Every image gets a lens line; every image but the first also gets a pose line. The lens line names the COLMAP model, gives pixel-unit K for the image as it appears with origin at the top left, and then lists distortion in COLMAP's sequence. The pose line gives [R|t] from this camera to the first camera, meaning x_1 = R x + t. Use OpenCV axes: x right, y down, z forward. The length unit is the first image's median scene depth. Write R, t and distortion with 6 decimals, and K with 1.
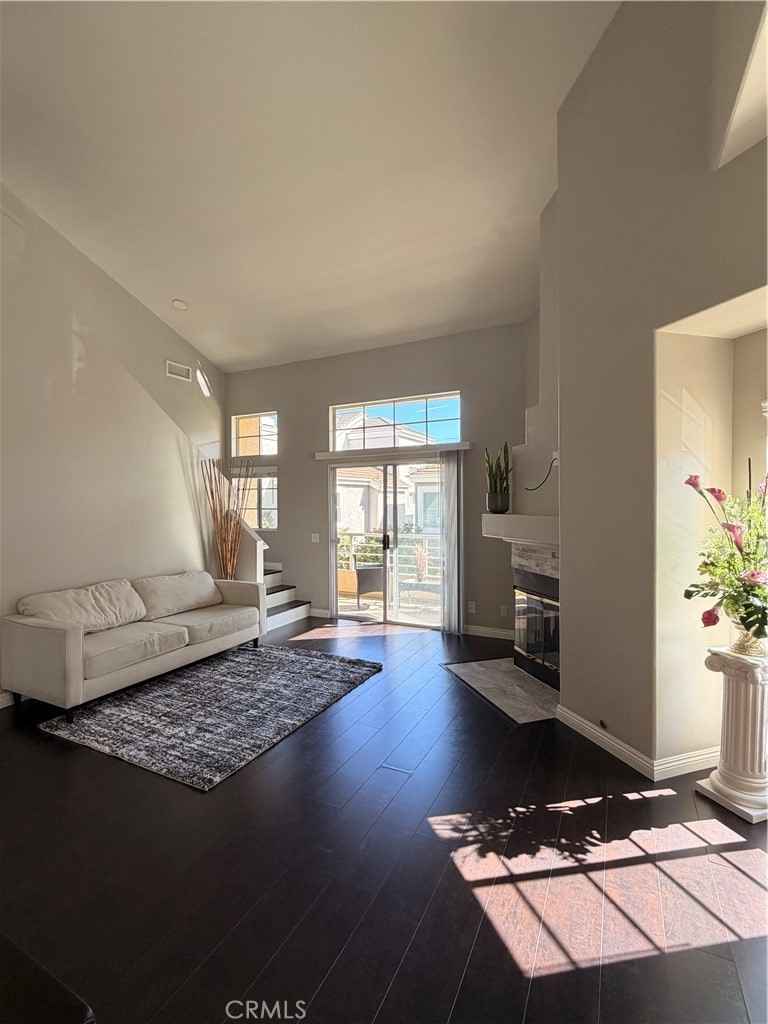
lens RADIAL K [[472.0, 0, 389.0], [0, 472.0, 517.0], [0, 0, 1]] dist [0.004953, 0.001390]
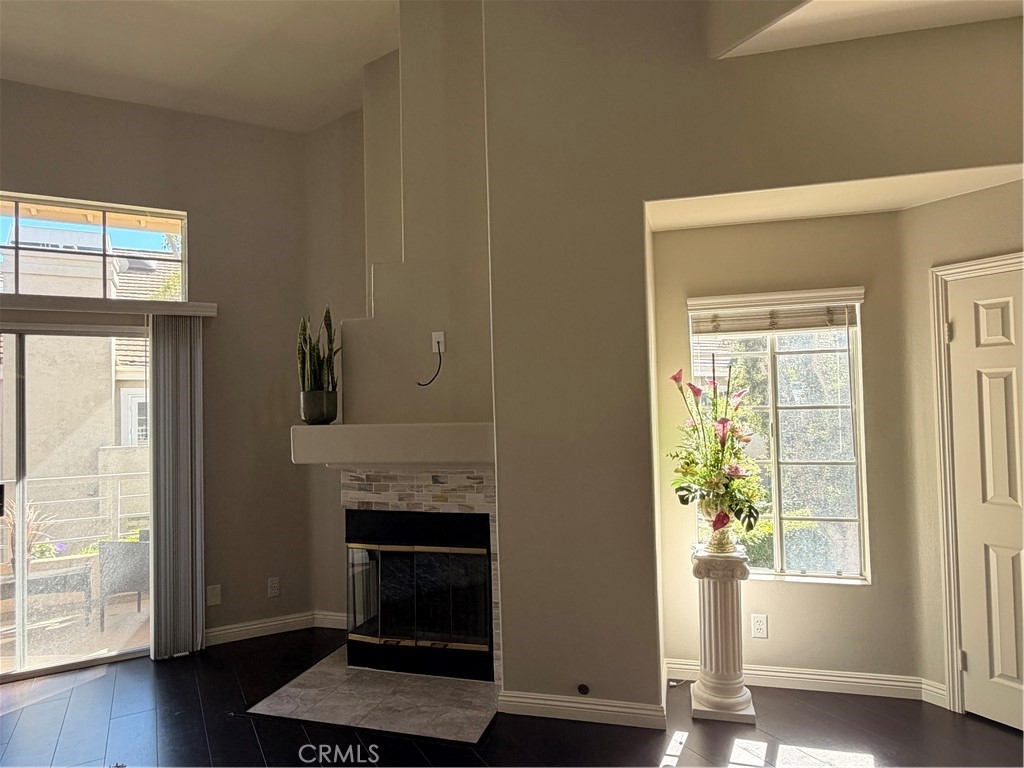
lens RADIAL K [[624.9, 0, 517.6], [0, 624.9, 383.4], [0, 0, 1]] dist [-0.004558, 0.000678]
pose [[0.555556, 0.021979, 0.831188, -0.339930], [0.044187, 0.997458, -0.055910, -0.003607], [-0.830304, 0.067789, 0.553173, 0.365088]]
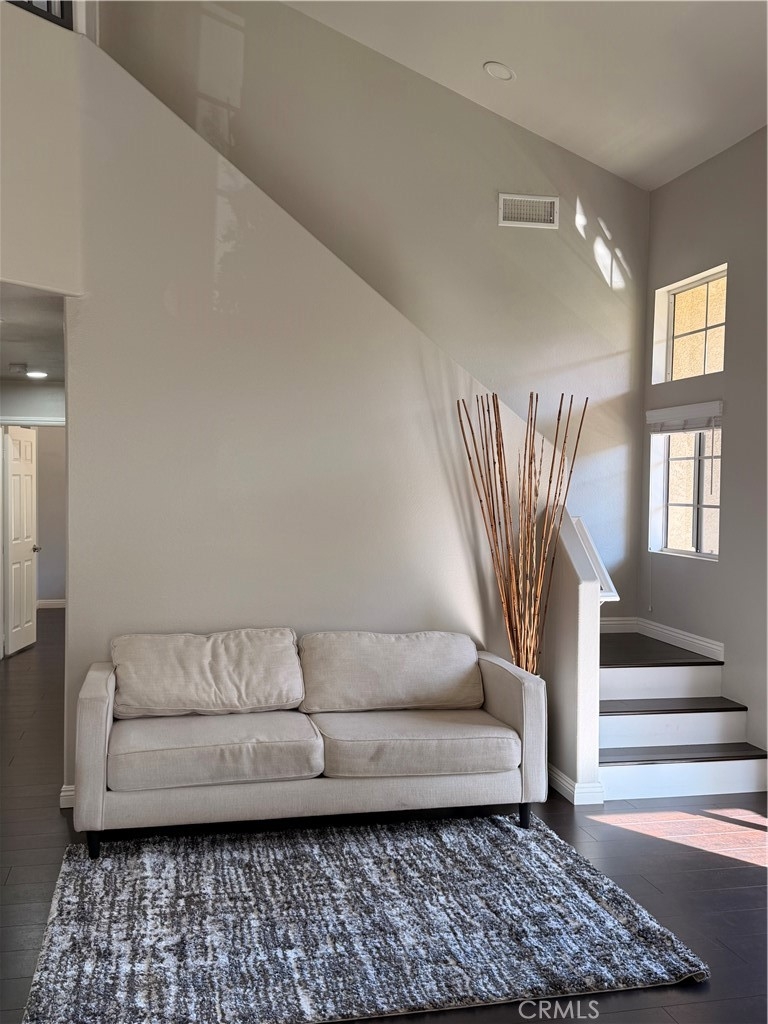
lens RADIAL K [[1047.1, 0, 389.2], [0, 1047.1, 492.7], [0, 0, 1]] dist [0.078486, 0.000000]
pose [[0.627696, 0.020772, -0.778181, 0.477792], [-0.038127, 0.999265, -0.004081, -0.024030], [0.777524, 0.032231, 0.628026, 0.361231]]
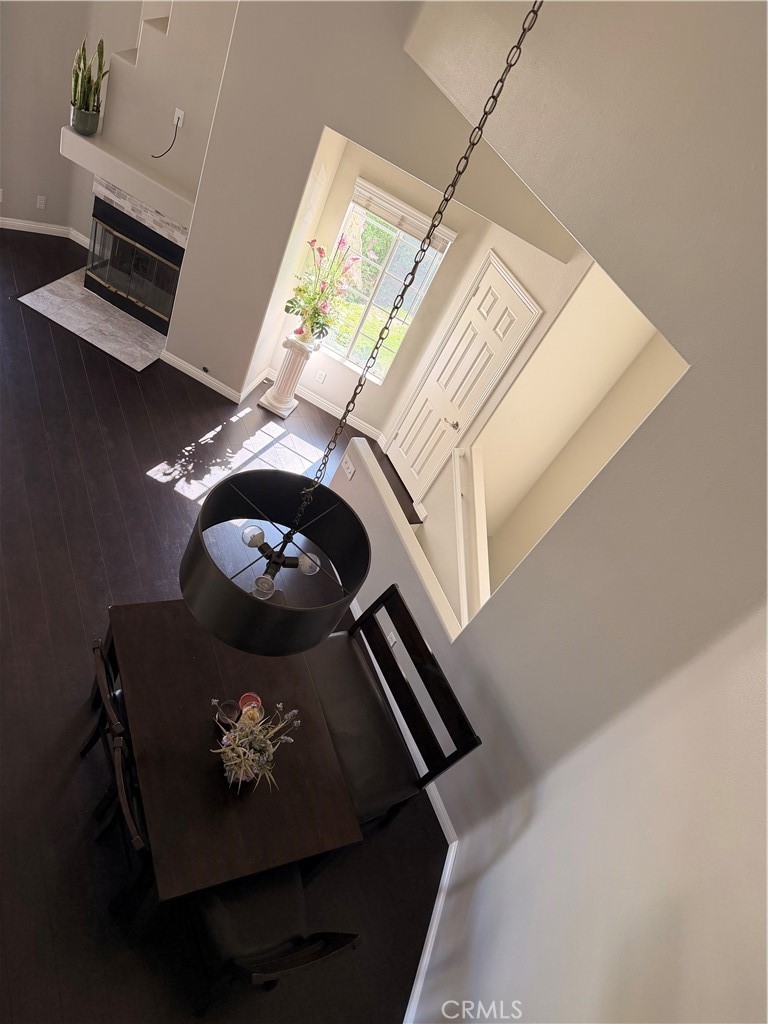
lens RADIAL K [[700.0, 0, 381.8], [0, 700.0, 516.5], [0, 0, 1]] dist [0.030257, -0.052107]
pose [[0.580593, -0.385625, 0.717081, -0.685173], [-0.366229, 0.662909, 0.653015, -0.623765], [-0.727178, -0.641752, 0.243653, -0.139424]]
